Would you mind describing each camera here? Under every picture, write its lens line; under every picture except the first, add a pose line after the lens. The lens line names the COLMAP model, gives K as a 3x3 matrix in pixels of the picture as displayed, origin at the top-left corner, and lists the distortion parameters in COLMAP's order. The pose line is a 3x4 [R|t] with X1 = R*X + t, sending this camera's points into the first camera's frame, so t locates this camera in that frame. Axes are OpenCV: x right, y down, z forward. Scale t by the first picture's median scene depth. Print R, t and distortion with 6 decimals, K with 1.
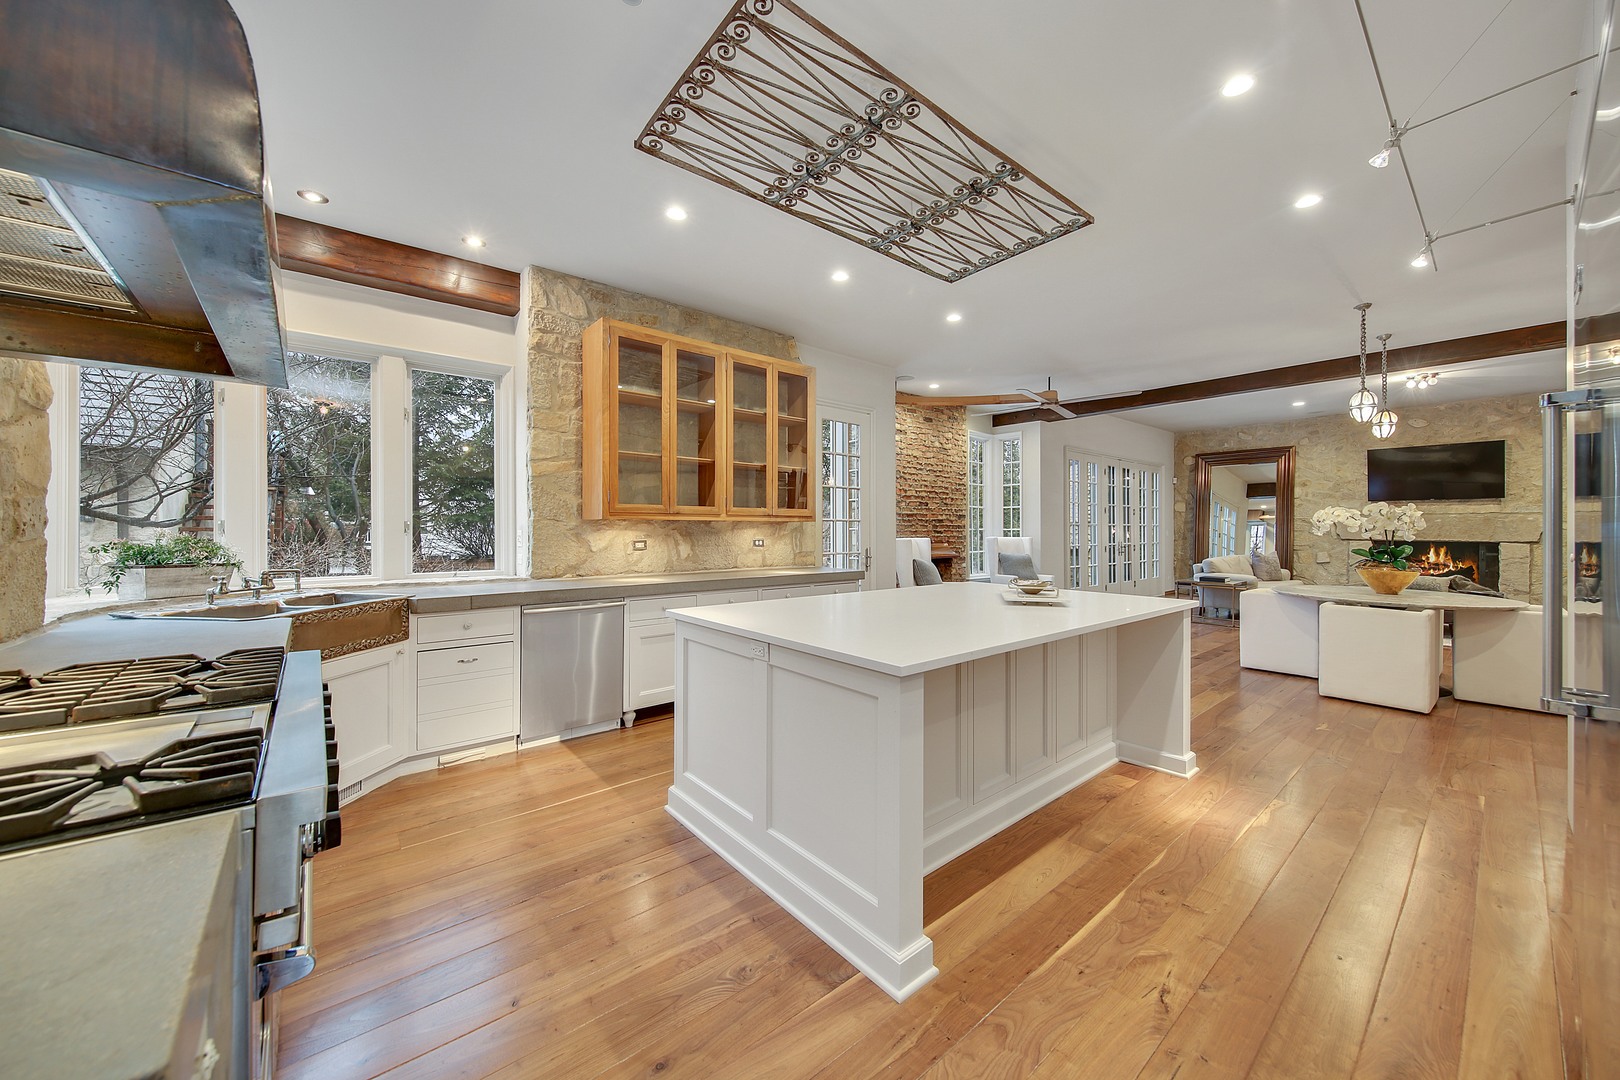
lens RADIAL K [[596.6, 0, 817.9], [0, 596.6, 526.5], [0, 0, 1]] dist [-0.001340, -0.000153]
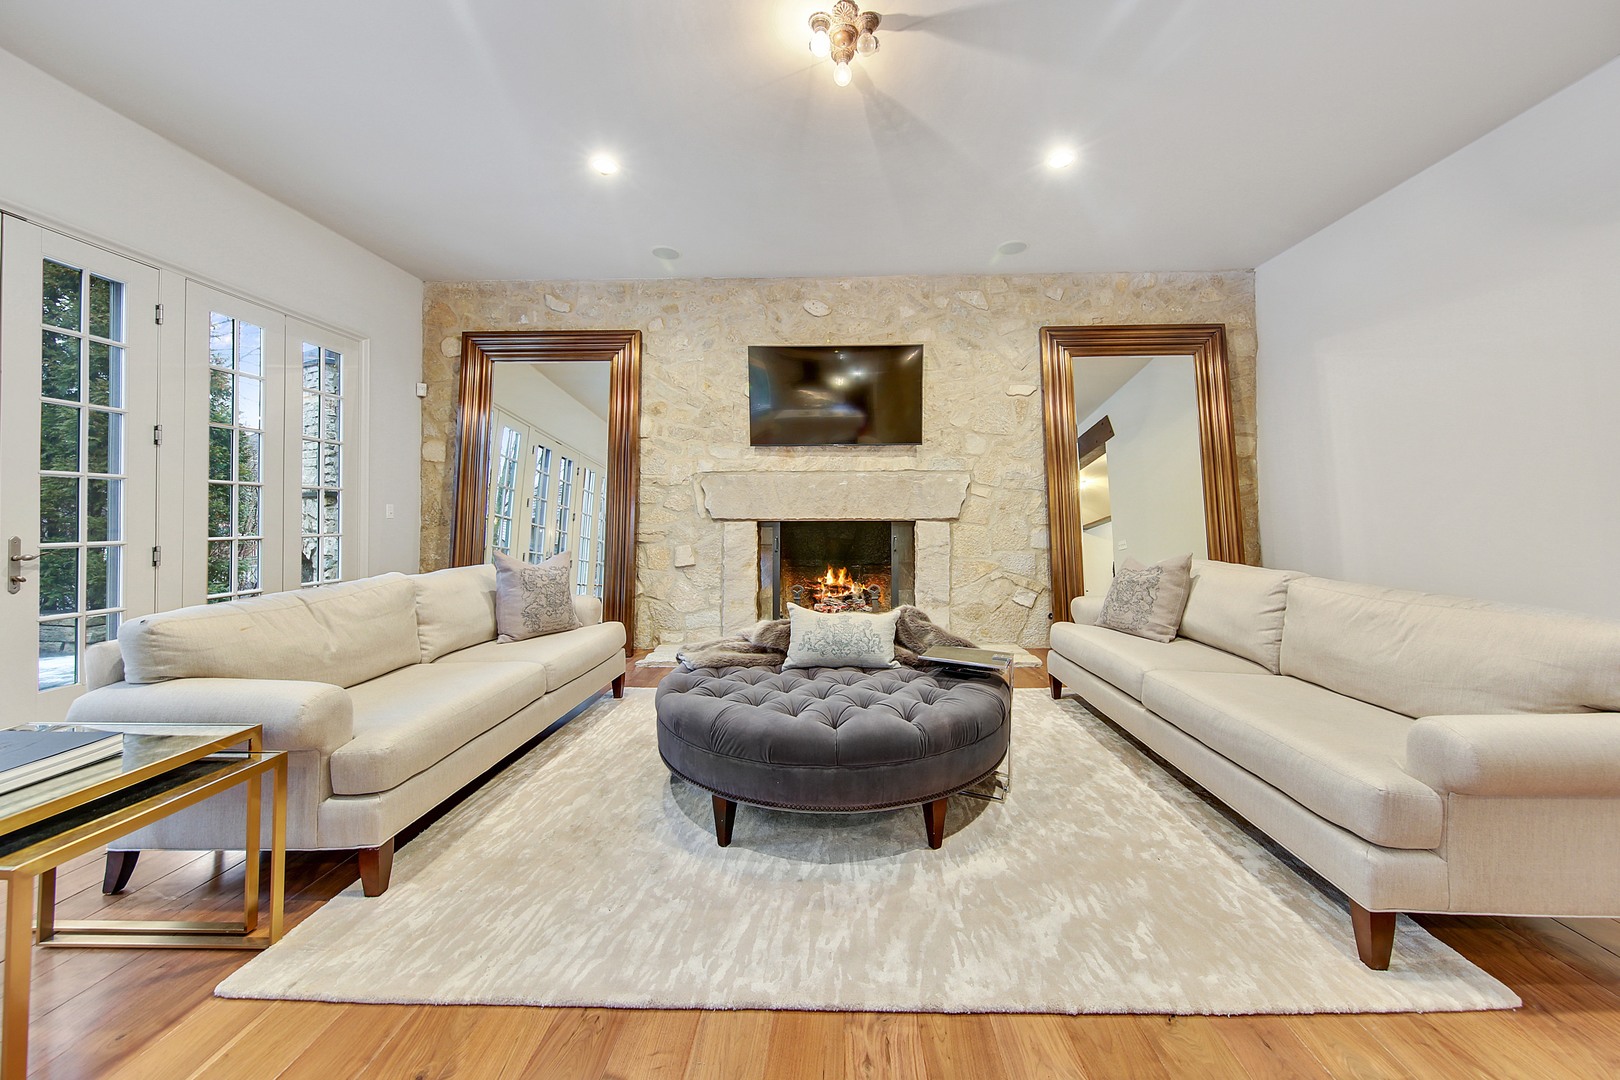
lens RADIAL K [[512.9, 0, 829.2], [0, 512.9, 519.2], [0, 0, 1]] dist [0.000418, 0.000017]
pose [[0.661815, -0.003829, 0.749657, 0.606387], [0.004430, 0.999989, 0.001196, 0.021121], [-0.749654, 0.002529, 0.661825, 0.624317]]
